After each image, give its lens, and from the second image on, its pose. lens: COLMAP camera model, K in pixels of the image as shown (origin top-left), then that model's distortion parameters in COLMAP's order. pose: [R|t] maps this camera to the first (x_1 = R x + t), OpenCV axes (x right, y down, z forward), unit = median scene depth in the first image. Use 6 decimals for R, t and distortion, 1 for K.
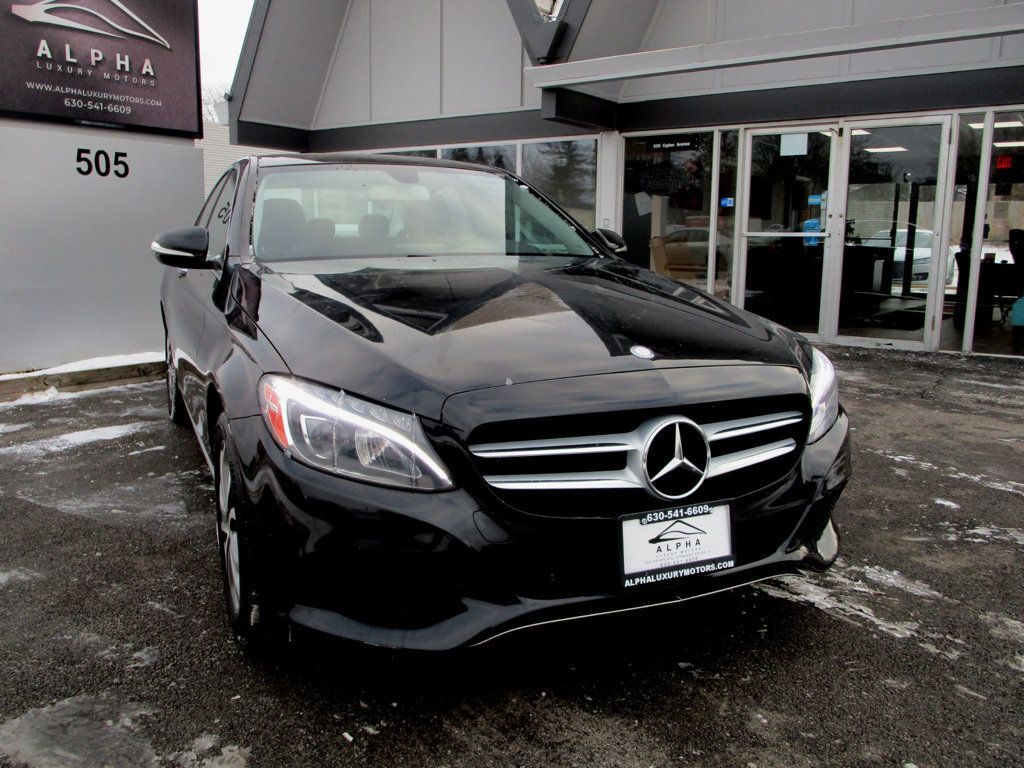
lens RADIAL K [[842.6, 0, 512.0], [0, 842.6, 384.0], [0, 0, 1]] dist [-0.035852, 0.015650]
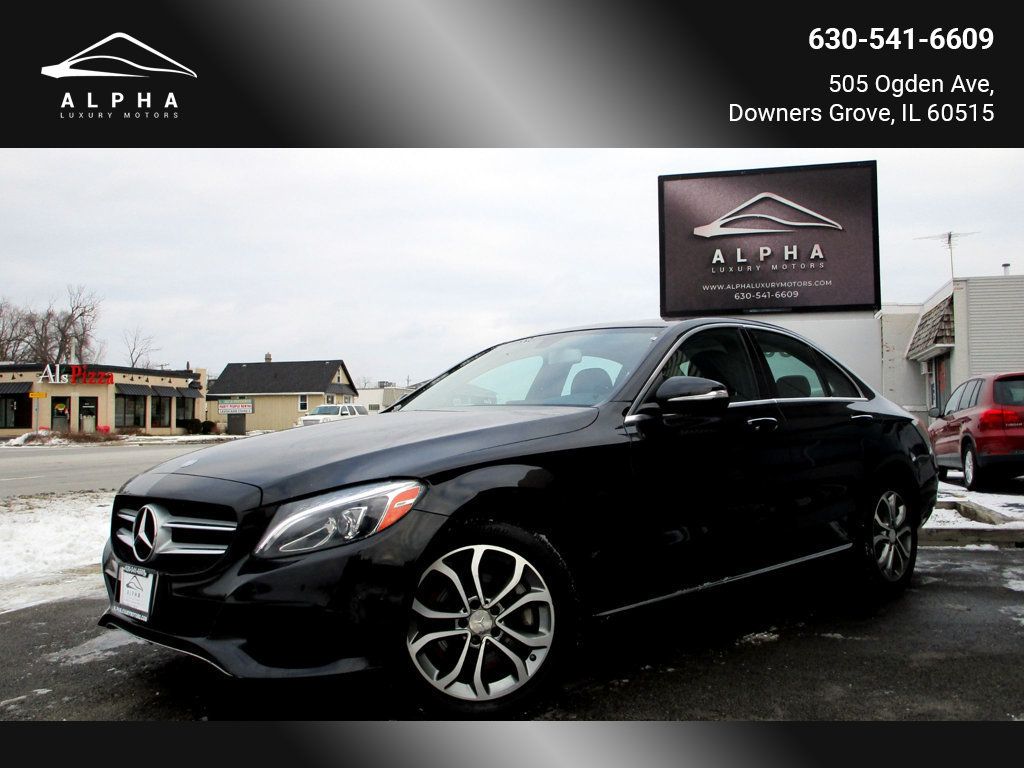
lens RADIAL K [[940.3, 0, 512.0], [0, 940.3, 384.0], [0, 0, 1]] dist [-0.057532, 0.000541]
pose [[0.342575, -0.056208, -0.937808, 1.396466], [-0.151290, 0.981880, -0.114115, -0.054302], [0.927229, 0.180974, 0.327864, 0.739094]]
